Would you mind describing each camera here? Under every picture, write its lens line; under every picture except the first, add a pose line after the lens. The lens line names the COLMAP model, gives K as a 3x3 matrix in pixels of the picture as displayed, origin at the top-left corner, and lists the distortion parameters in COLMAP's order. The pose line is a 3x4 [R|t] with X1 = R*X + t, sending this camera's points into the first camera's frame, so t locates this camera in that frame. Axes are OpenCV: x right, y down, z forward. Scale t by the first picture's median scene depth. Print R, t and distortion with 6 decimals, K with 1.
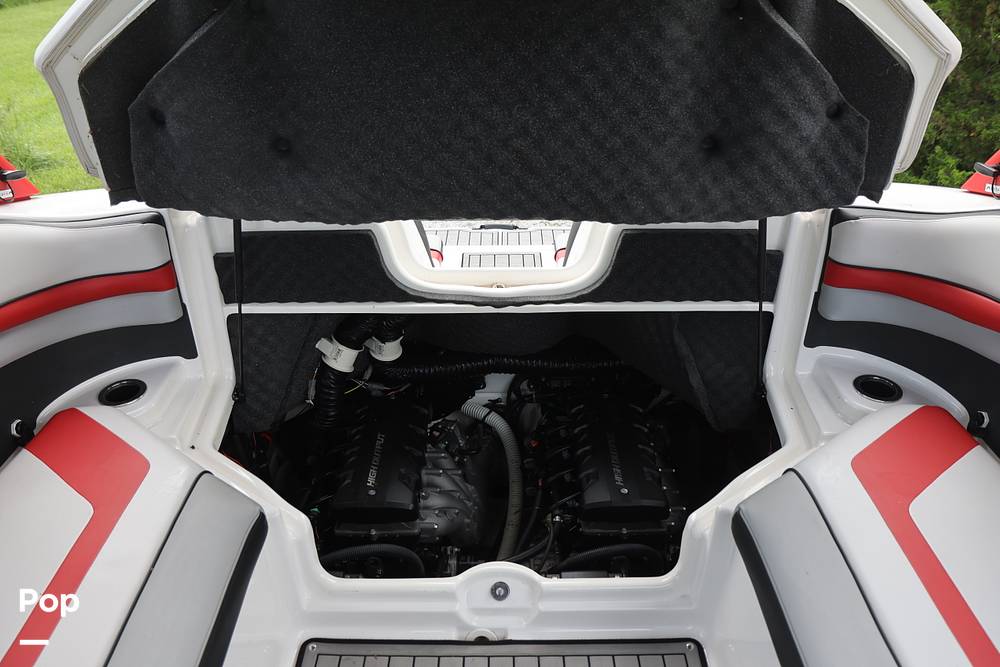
lens RADIAL K [[761.9, 0, 487.6], [0, 761.9, 328.9], [0, 0, 1]] dist [-0.100328, 0.084360]
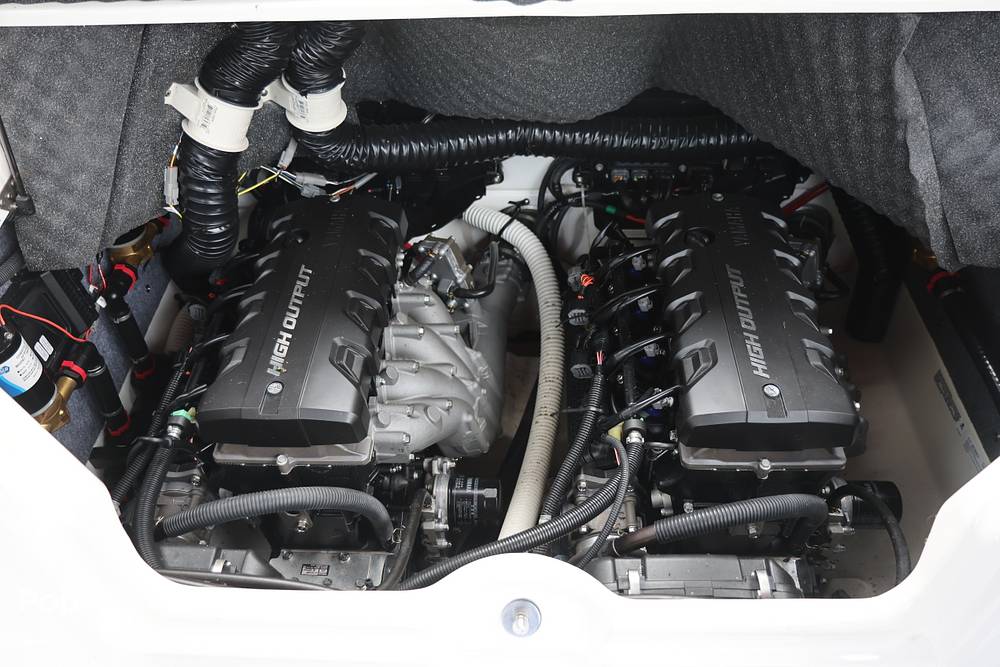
lens RADIAL K [[761.9, 0, 487.6], [0, 761.9, 328.9], [0, 0, 1]] dist [-0.100328, 0.084360]
pose [[0.999332, 0.006250, -0.036010, 0.008368], [0.003377, 0.965263, 0.261260, 0.037902], [0.036392, -0.261207, 0.964597, 0.449017]]
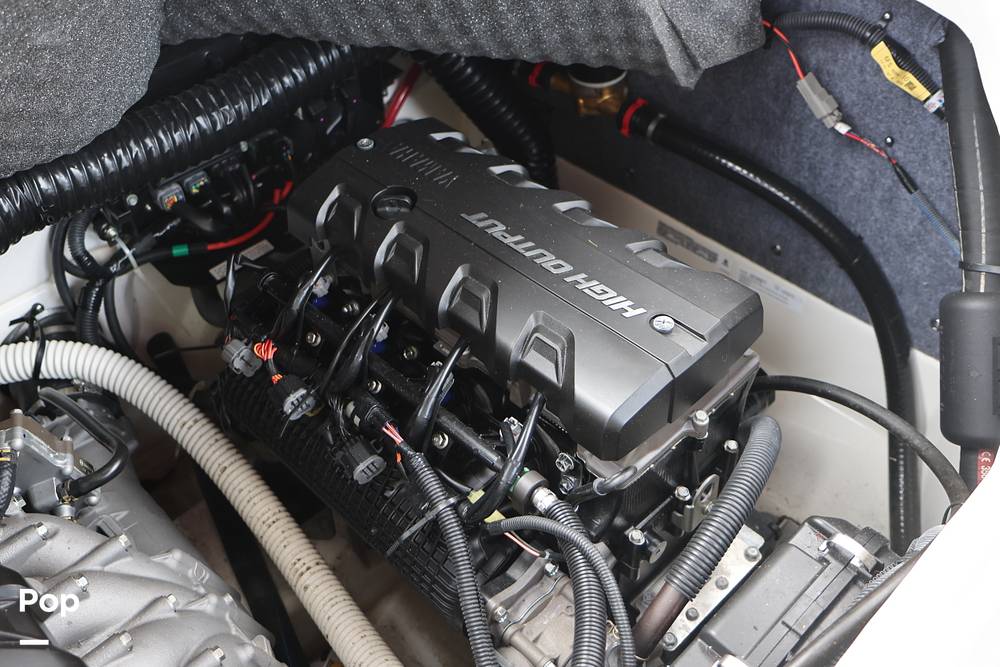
lens RADIAL K [[967.1, 0, 469.5], [0, 967.1, 328.4], [0, 0, 1]] dist [0.000080, -0.000739]
pose [[0.711699, -0.502035, 0.491371, -0.089034], [0.378696, 0.863324, 0.333559, 0.027839], [-0.591670, -0.051313, 0.804545, 0.589911]]
